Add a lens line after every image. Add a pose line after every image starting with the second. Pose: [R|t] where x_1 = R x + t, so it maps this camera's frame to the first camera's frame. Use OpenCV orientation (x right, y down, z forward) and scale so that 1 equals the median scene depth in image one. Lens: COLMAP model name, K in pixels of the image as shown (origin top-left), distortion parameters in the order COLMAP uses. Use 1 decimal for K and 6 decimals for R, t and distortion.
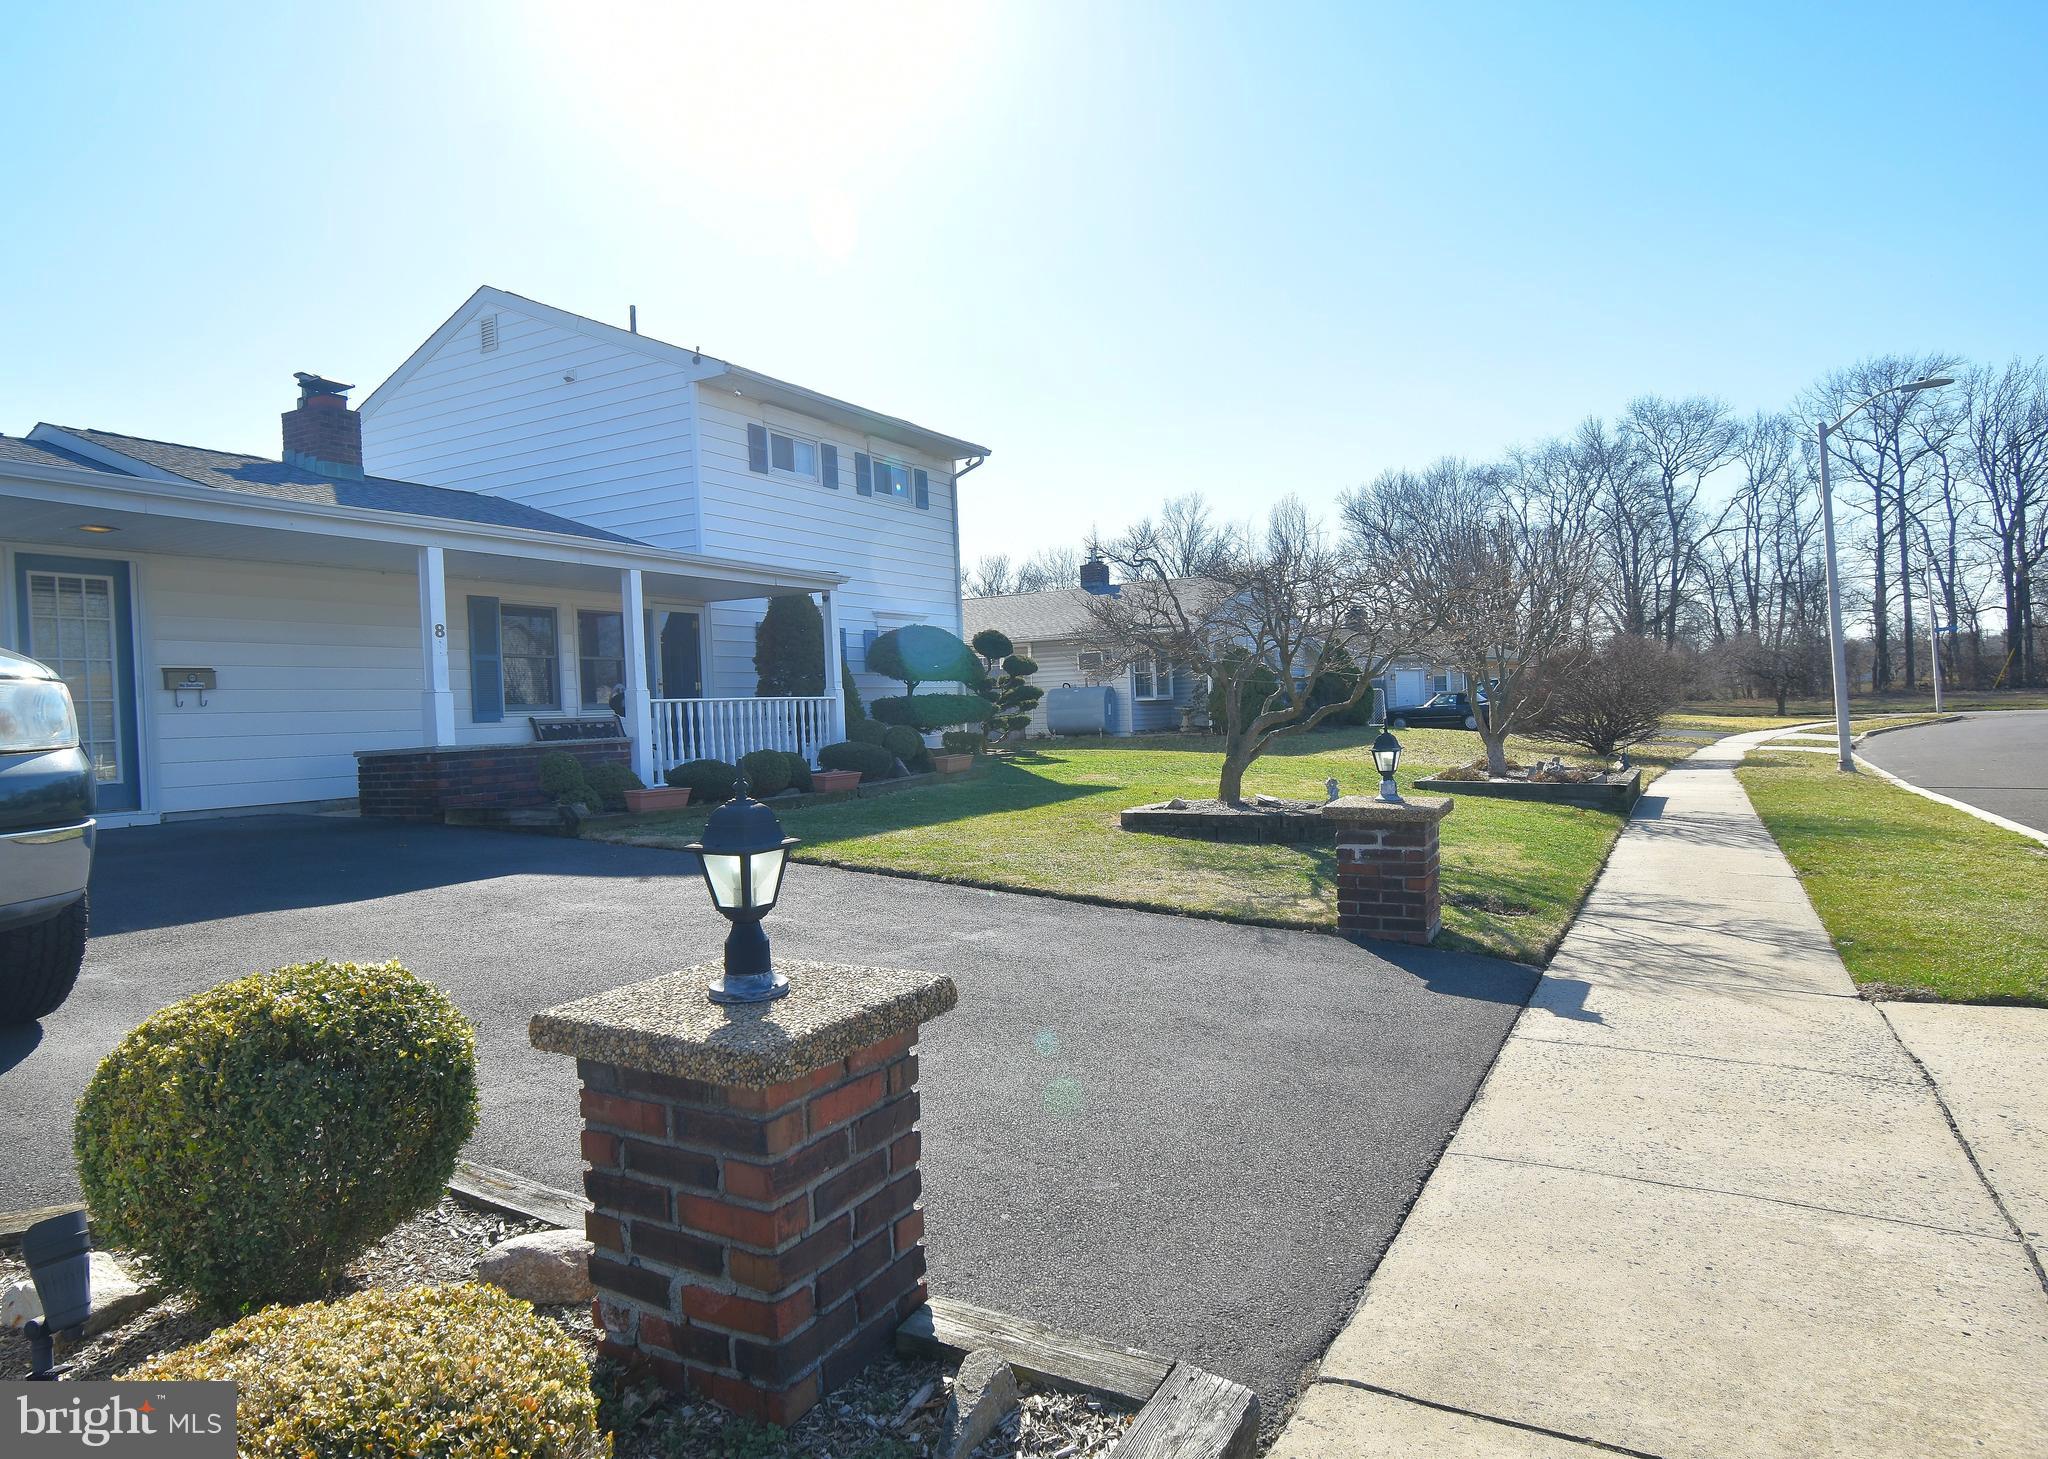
lens RADIAL K [[1269.4, 0, 1024.0], [0, 1269.4, 729.5], [0, 0, 1]] dist [0.000909, 0.000120]
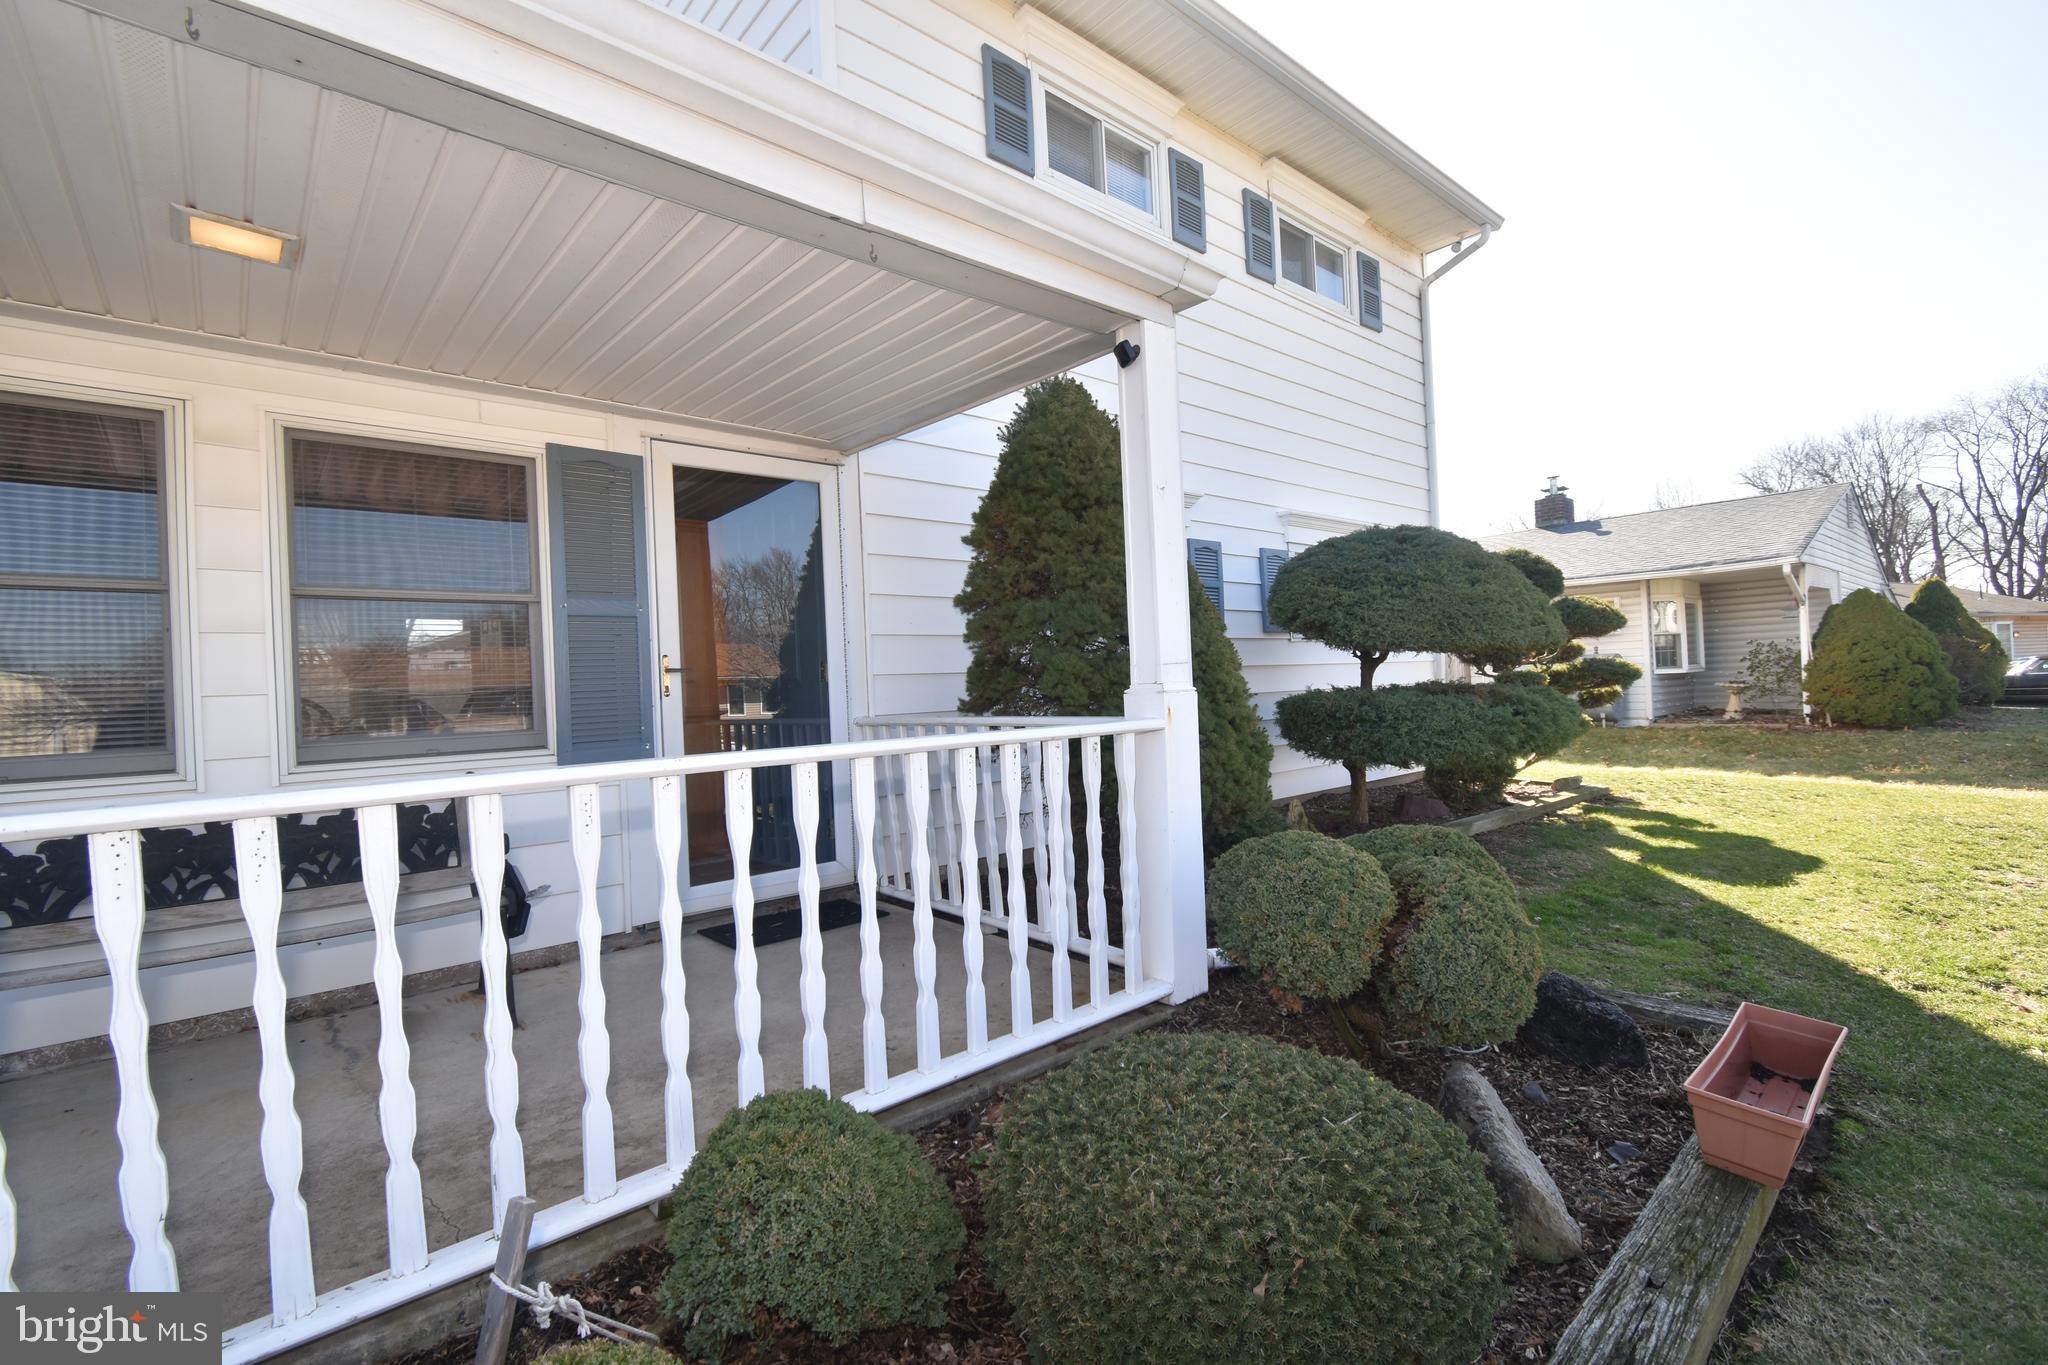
lens RADIAL K [[907.4, 0, 1024.0], [0, 907.4, 682.5], [0, 0, 1]] dist [0.013093, -0.004098]
pose [[0.932557, 0.003932, -0.361002, -0.083692], [-0.004057, 0.999992, 0.000412, -0.026326], [0.361001, 0.001080, 0.932565, 0.638688]]
